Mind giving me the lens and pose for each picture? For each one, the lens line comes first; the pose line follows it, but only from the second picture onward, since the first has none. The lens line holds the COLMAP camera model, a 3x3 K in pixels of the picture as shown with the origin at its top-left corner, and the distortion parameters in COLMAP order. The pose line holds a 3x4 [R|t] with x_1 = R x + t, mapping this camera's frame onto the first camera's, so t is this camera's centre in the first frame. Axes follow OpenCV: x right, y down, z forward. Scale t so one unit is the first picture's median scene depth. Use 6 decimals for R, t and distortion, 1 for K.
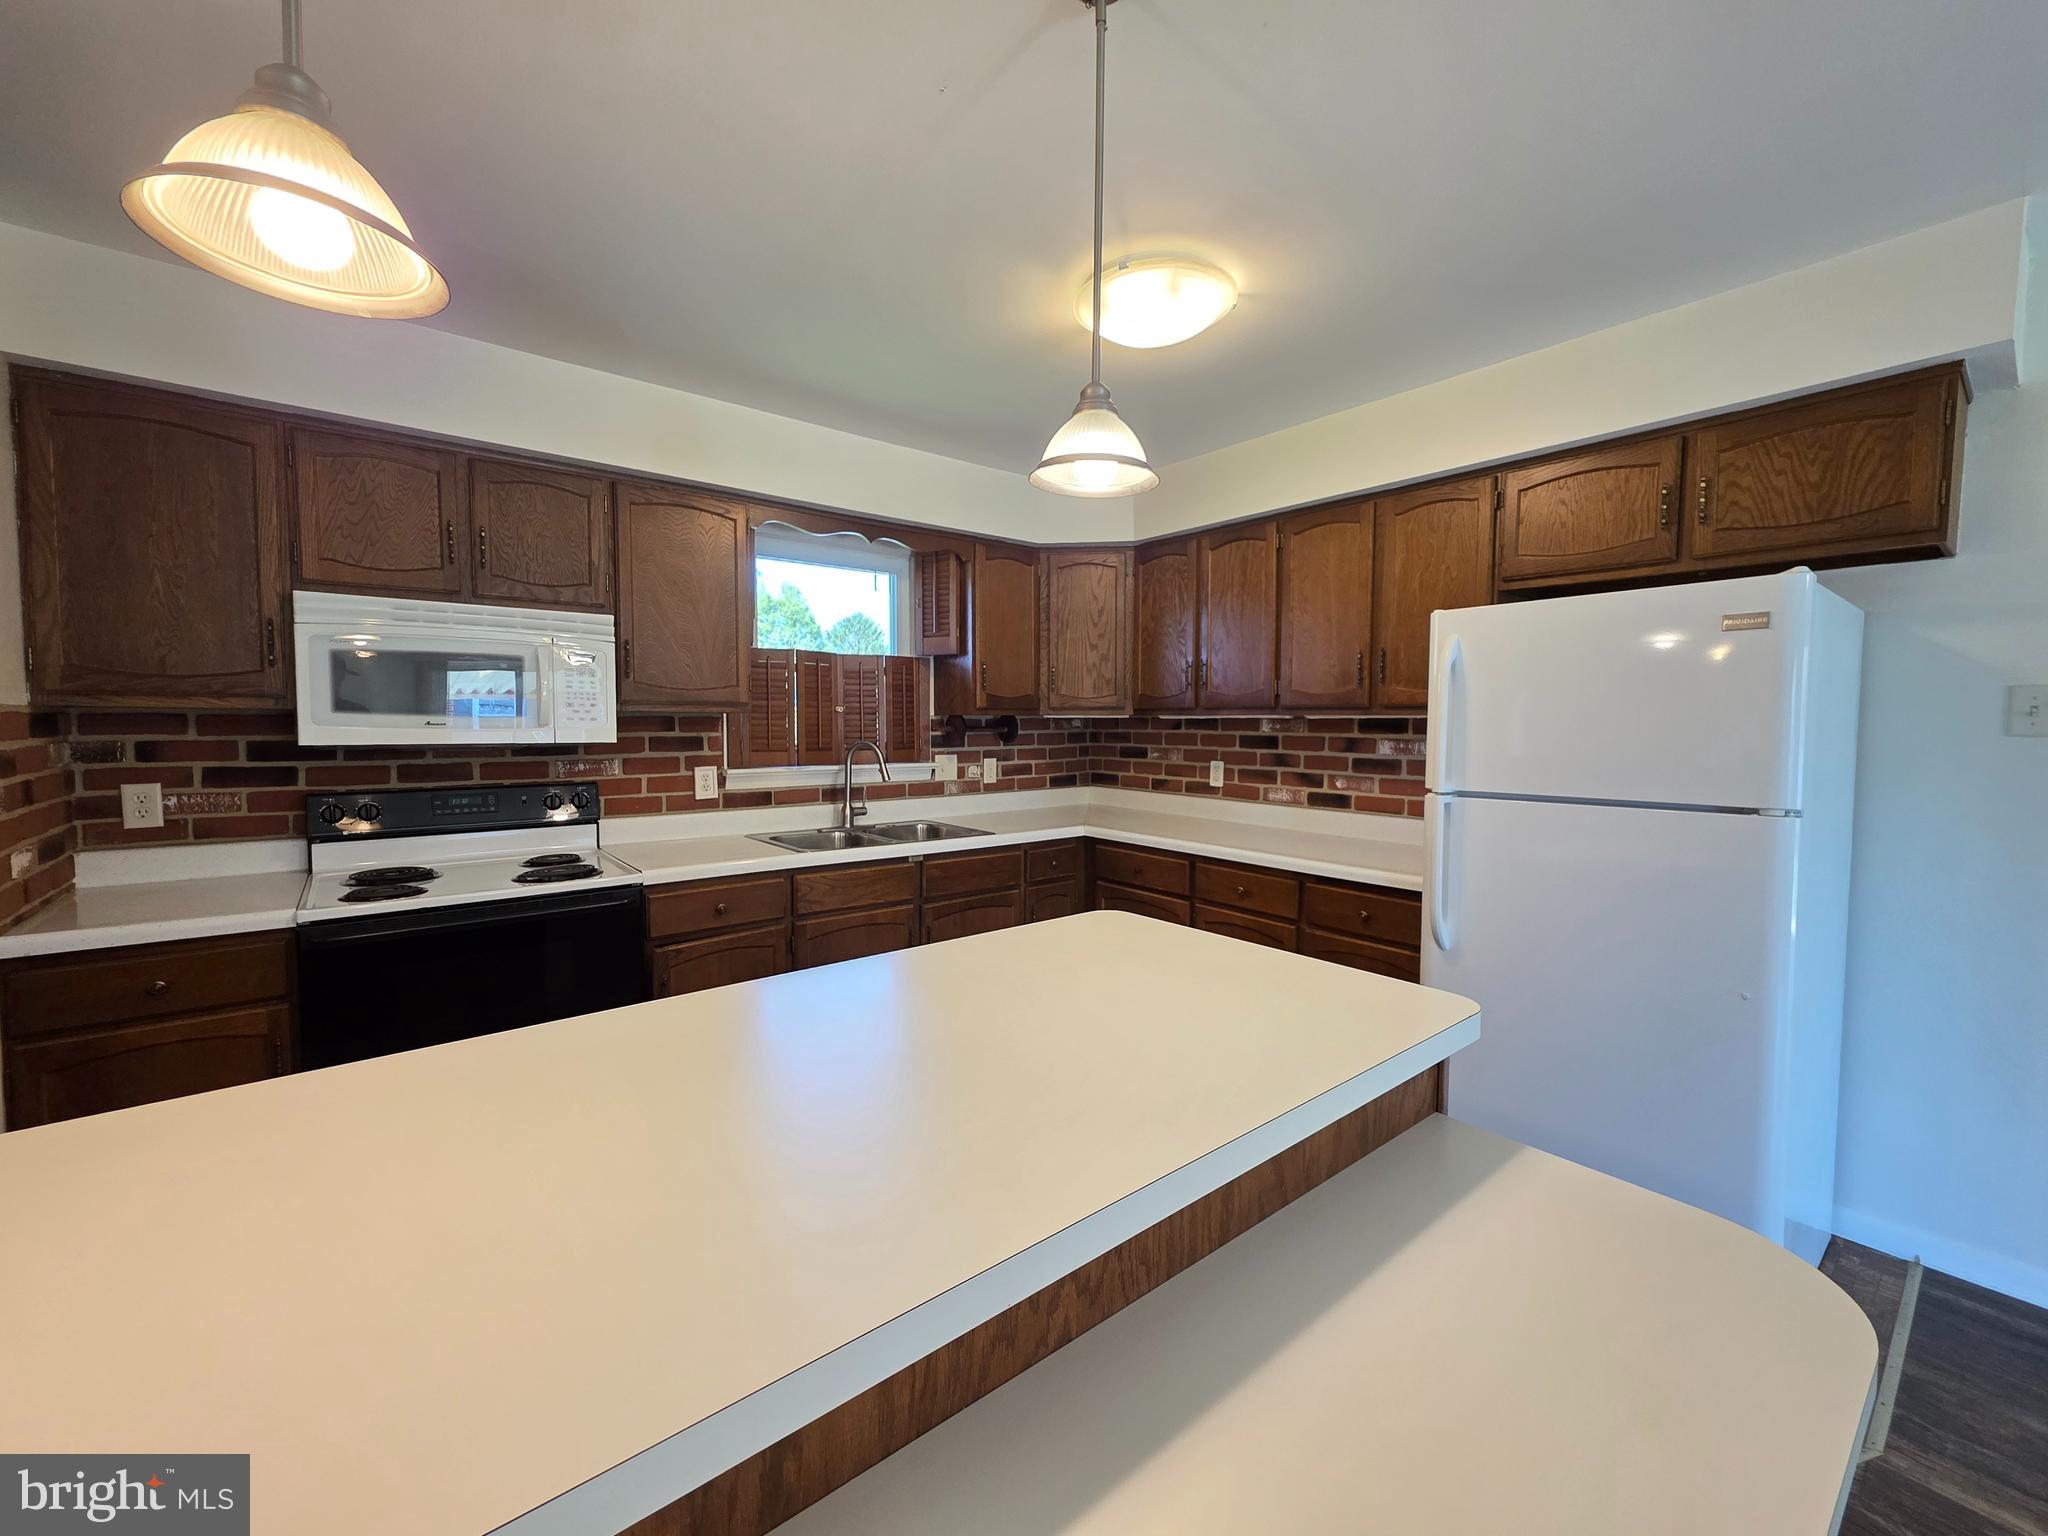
lens RADIAL K [[817.4, 0, 1027.3], [0, 817.4, 763.9], [0, 0, 1]] dist [0.002959, 0.000357]
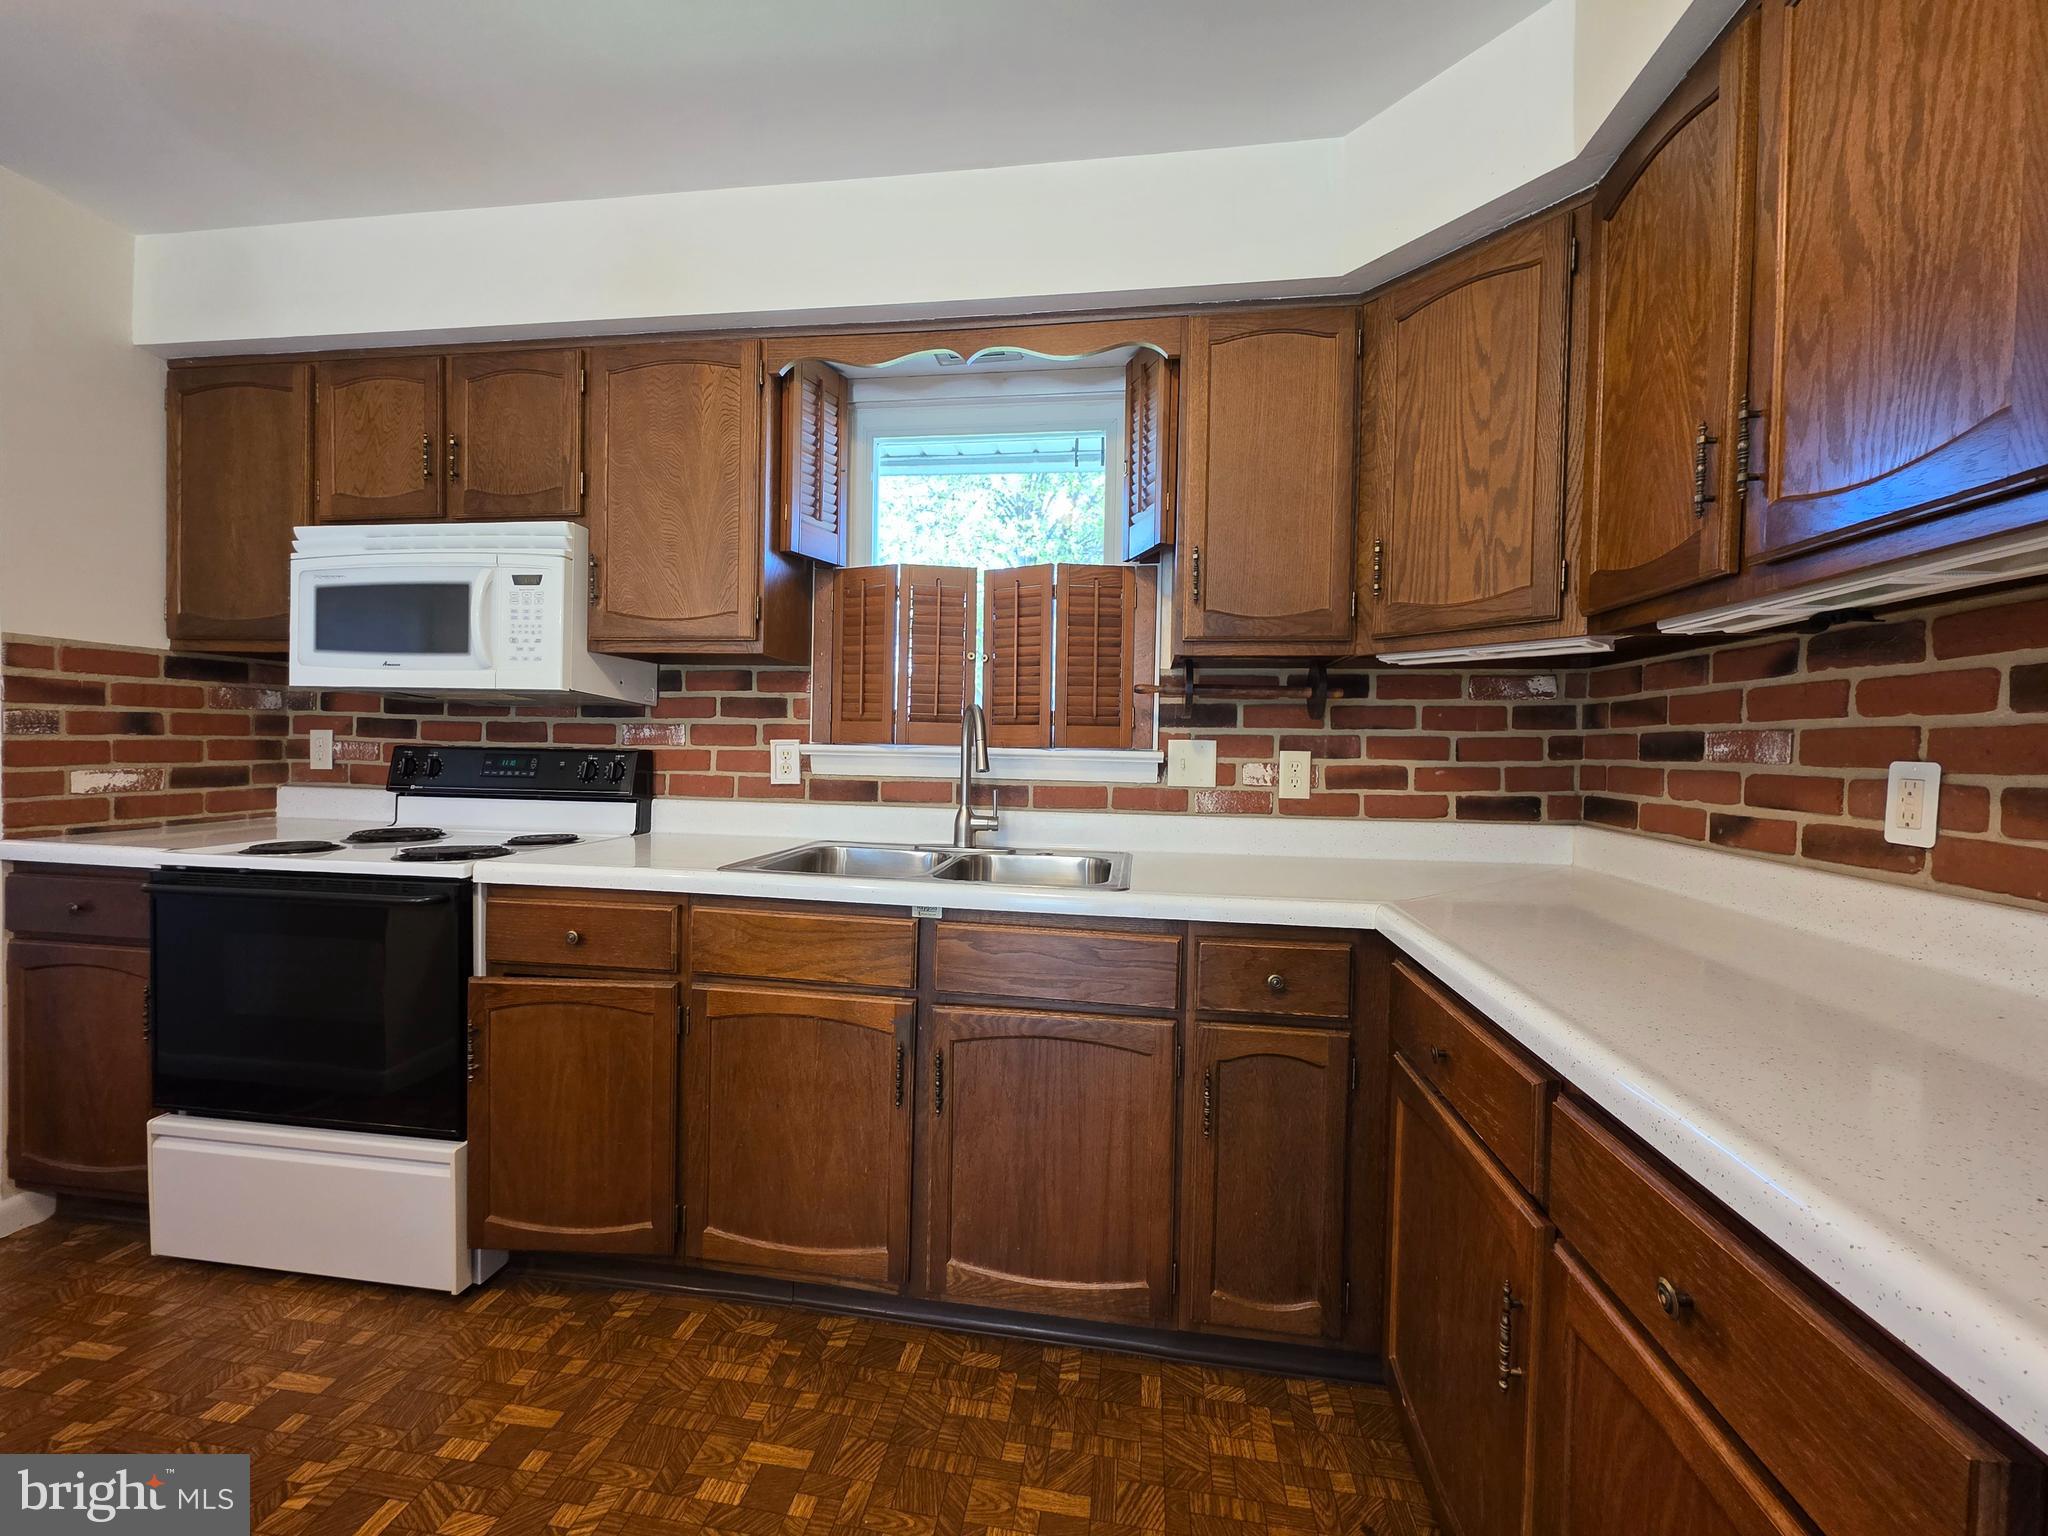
lens RADIAL K [[817.4, 0, 1018.9], [0, 817.4, 764.0], [0, 0, 1]] dist [0.002959, 0.000357]
pose [[0.678161, 0.026278, -0.734444, 0.254373], [-0.055675, 0.998326, -0.015689, 0.022771], [0.732802, 0.051529, 0.678488, 0.609709]]
